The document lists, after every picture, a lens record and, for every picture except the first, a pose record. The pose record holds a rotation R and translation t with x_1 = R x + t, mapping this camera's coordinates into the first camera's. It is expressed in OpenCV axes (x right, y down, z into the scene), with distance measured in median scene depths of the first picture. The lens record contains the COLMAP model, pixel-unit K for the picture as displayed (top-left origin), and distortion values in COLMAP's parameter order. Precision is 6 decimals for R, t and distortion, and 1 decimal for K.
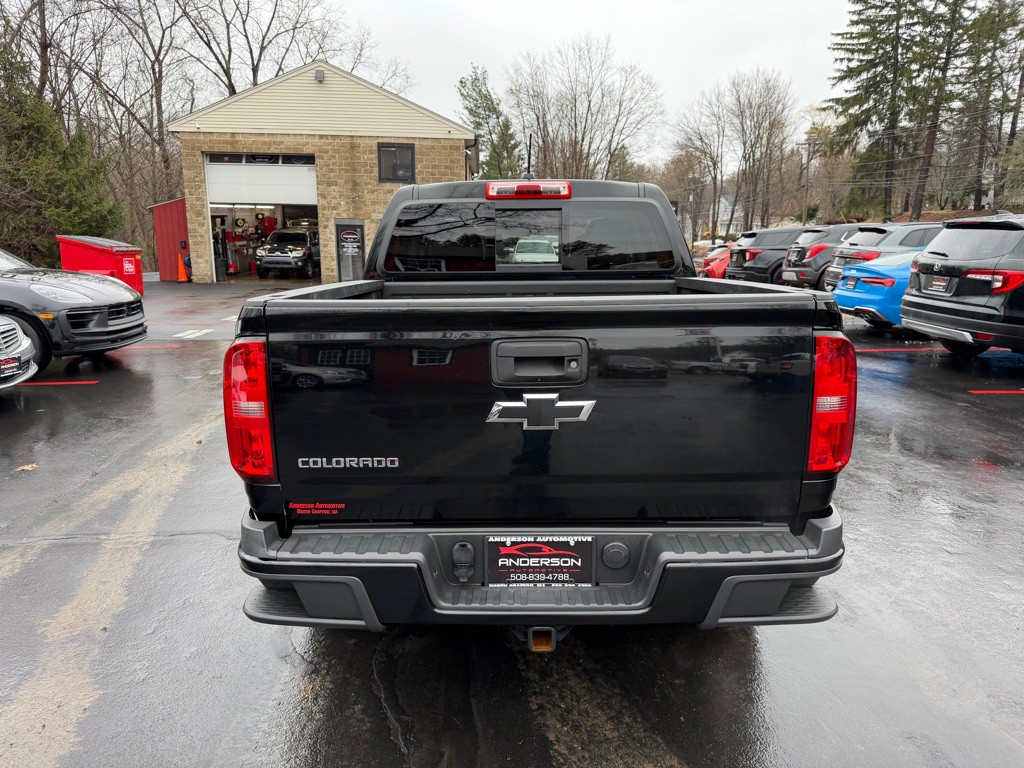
lens RADIAL K [[741.9, 0, 512.8], [0, 741.9, 400.5], [0, 0, 1]] dist [0.048797, -0.050141]
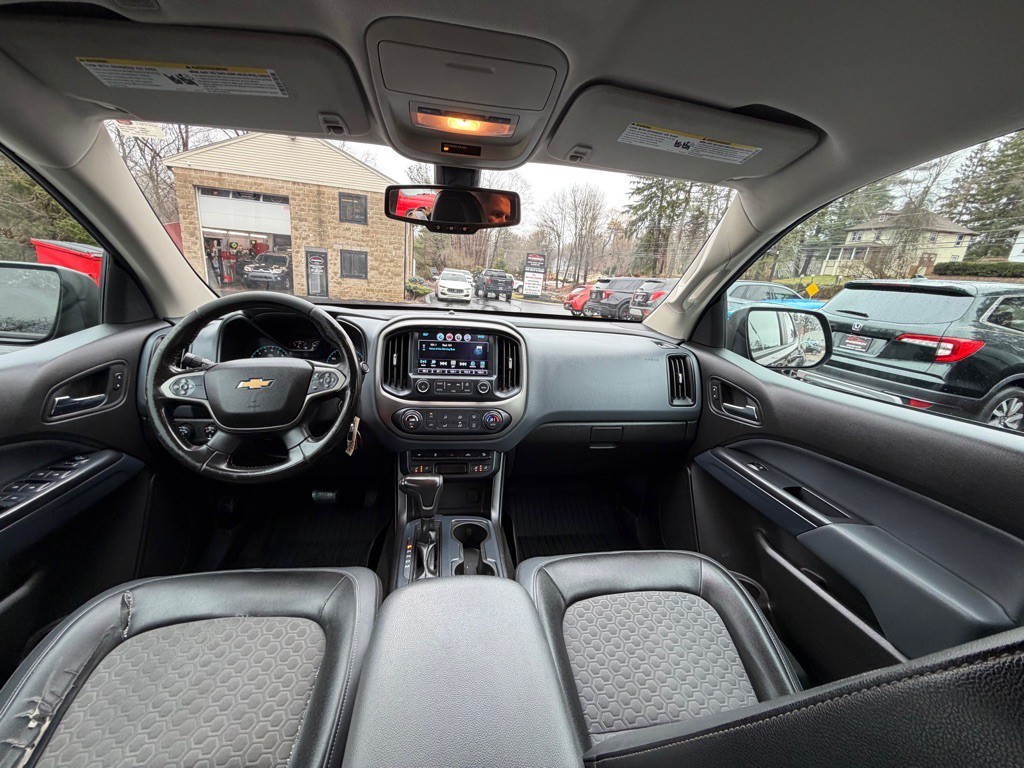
lens RADIAL K [[410.7, 0, 501.7], [0, 410.7, 385.7], [0, 0, 1]] dist [0.003905, 0.000059]
pose [[0.987018, 0.028308, 0.158094, 0.000811], [-0.036082, 0.998265, 0.046524, -0.042626], [-0.156503, -0.051624, 0.986327, 0.207021]]
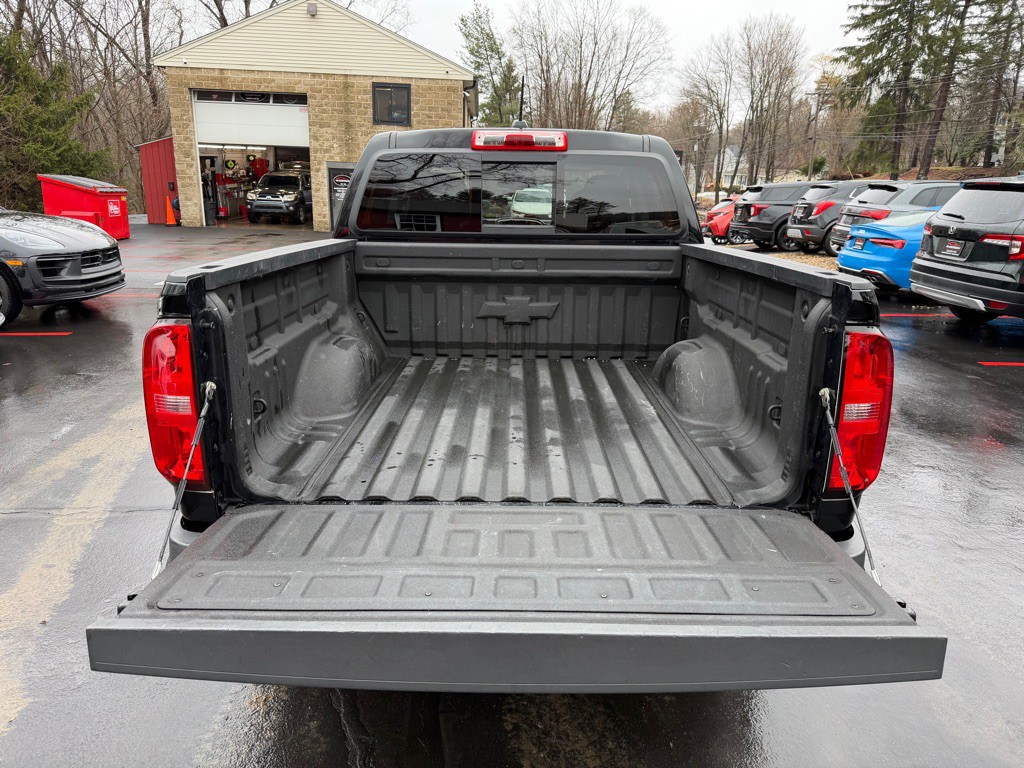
lens RADIAL K [[742.1, 0, 511.8], [0, 742.1, 402.8], [0, 0, 1]] dist [0.023083, -0.017699]
pose [[0.999781, 0.020478, 0.004312, 0.002475], [-0.020729, 0.997342, 0.069851, -0.005427], [-0.002871, -0.069925, 0.997548, 0.015312]]
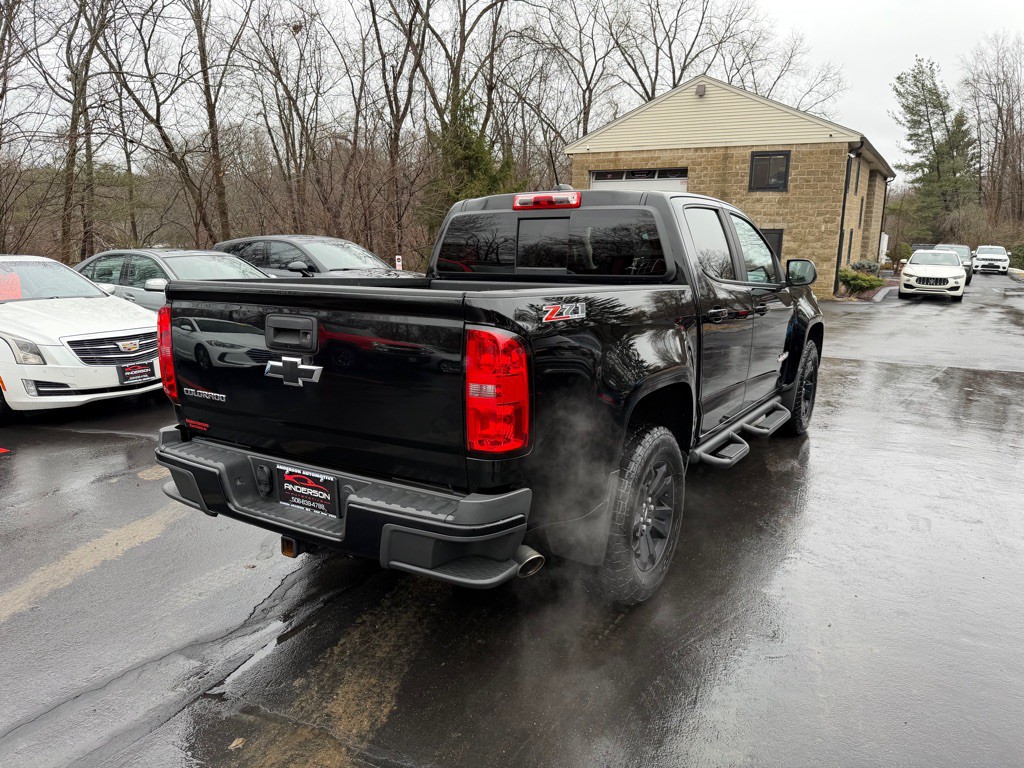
lens RADIAL K [[739.1, 0, 513.7], [0, 739.1, 405.8], [0, 0, 1]] dist [0.068013, -0.079116]
pose [[0.848655, 0.120964, -0.514929, 0.100742], [-0.124842, 0.991803, 0.027236, -0.000896], [0.514002, 0.041171, 0.856800, 0.007898]]
